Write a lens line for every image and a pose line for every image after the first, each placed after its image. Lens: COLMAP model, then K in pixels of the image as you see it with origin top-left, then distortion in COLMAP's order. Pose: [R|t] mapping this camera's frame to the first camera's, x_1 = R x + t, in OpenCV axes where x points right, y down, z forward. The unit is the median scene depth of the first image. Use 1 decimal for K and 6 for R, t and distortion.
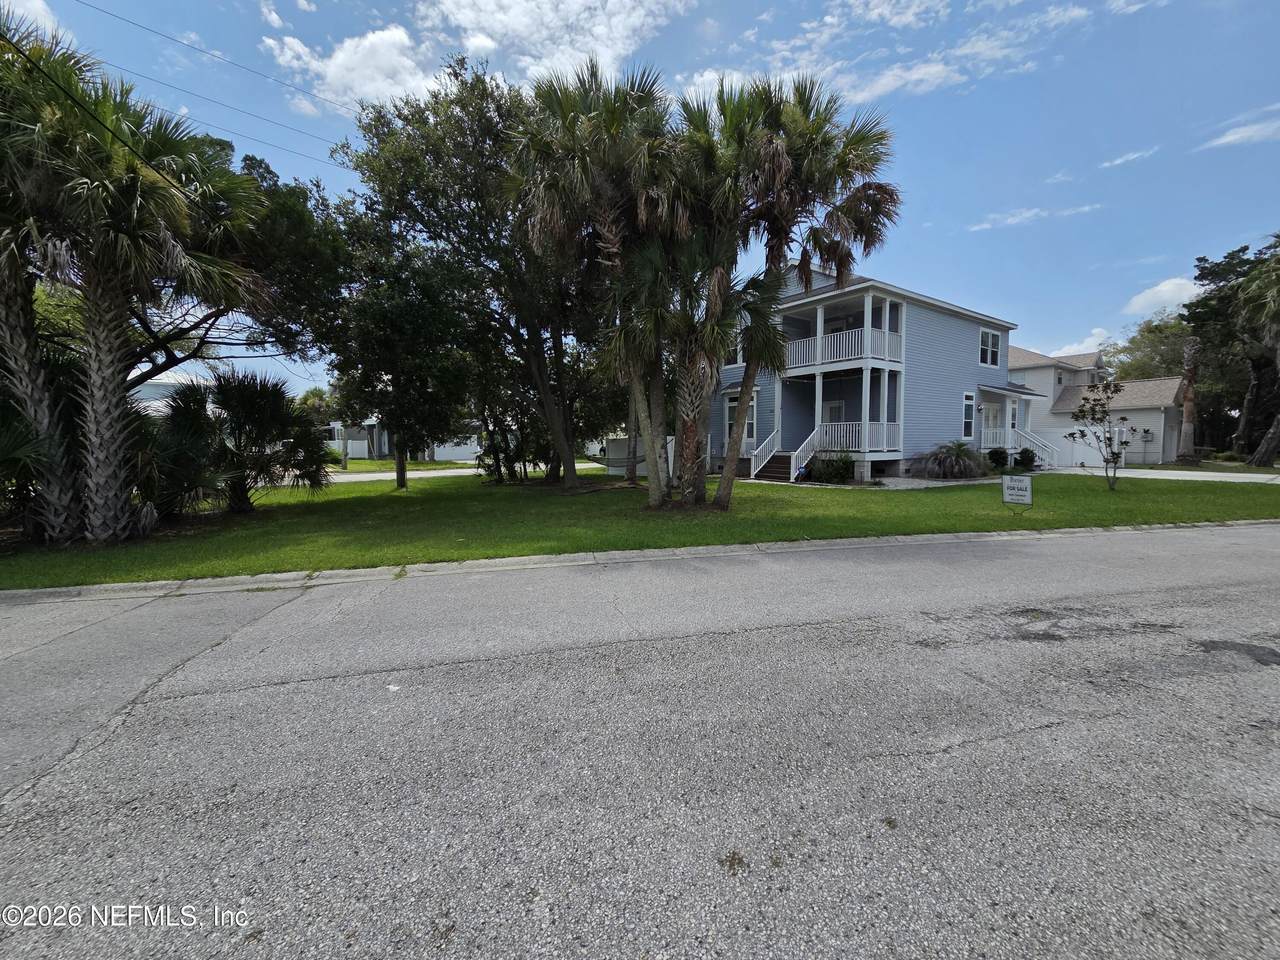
lens RADIAL K [[520.8, 0, 640.0], [0, 520.8, 480.0], [0, 0, 1]] dist [0.001858, 0.000060]
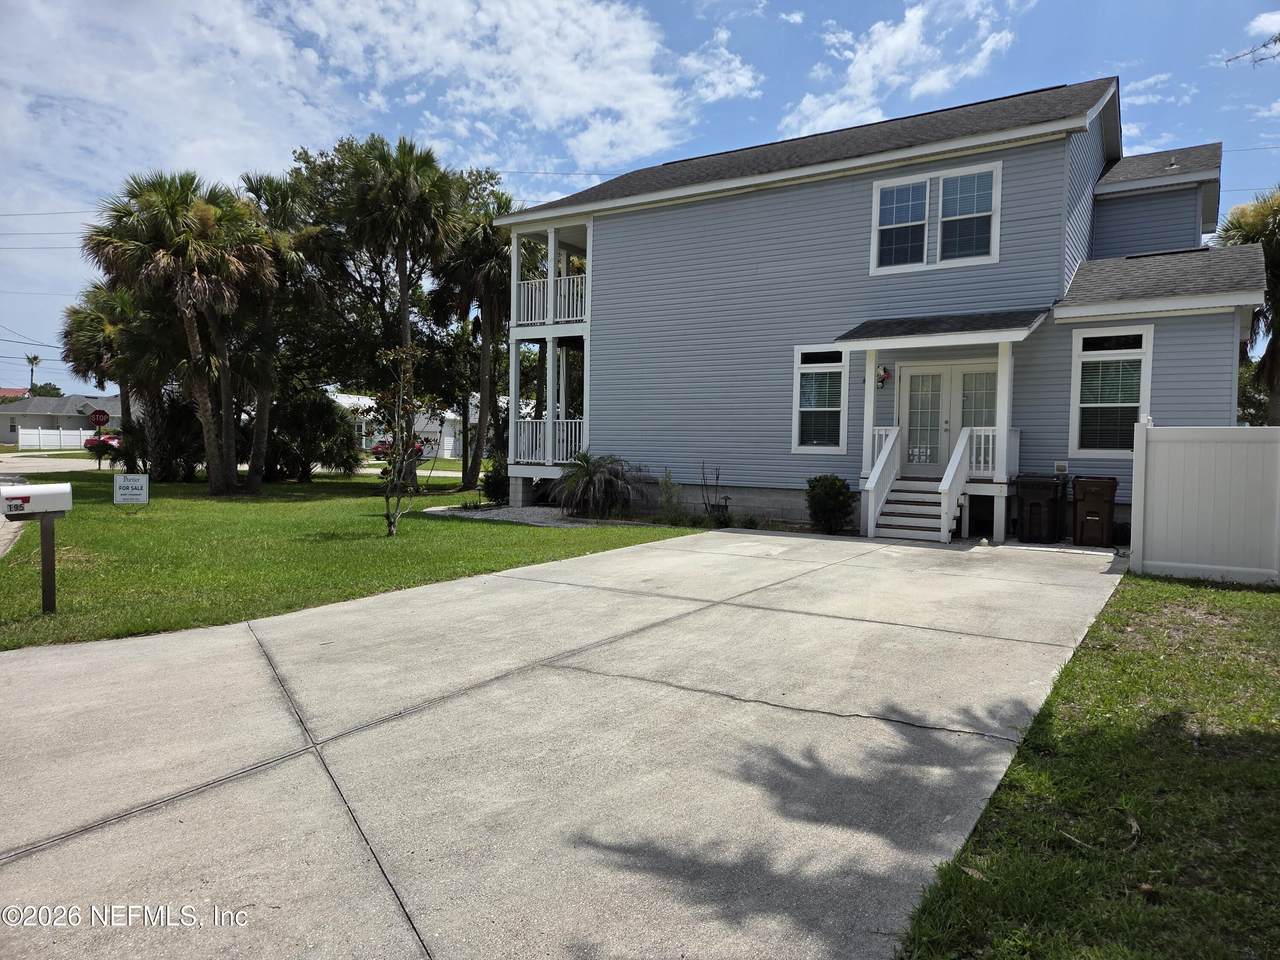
lens RADIAL K [[816.0, 0, 640.0], [0, 816.0, 480.0], [0, 0, 1]] dist [-0.005007, -0.000756]
pose [[0.357195, 0.051561, -0.932606, 1.234219], [-0.092423, 0.995526, 0.019641, -0.056997], [0.929446, 0.079178, 0.360362, 0.636416]]
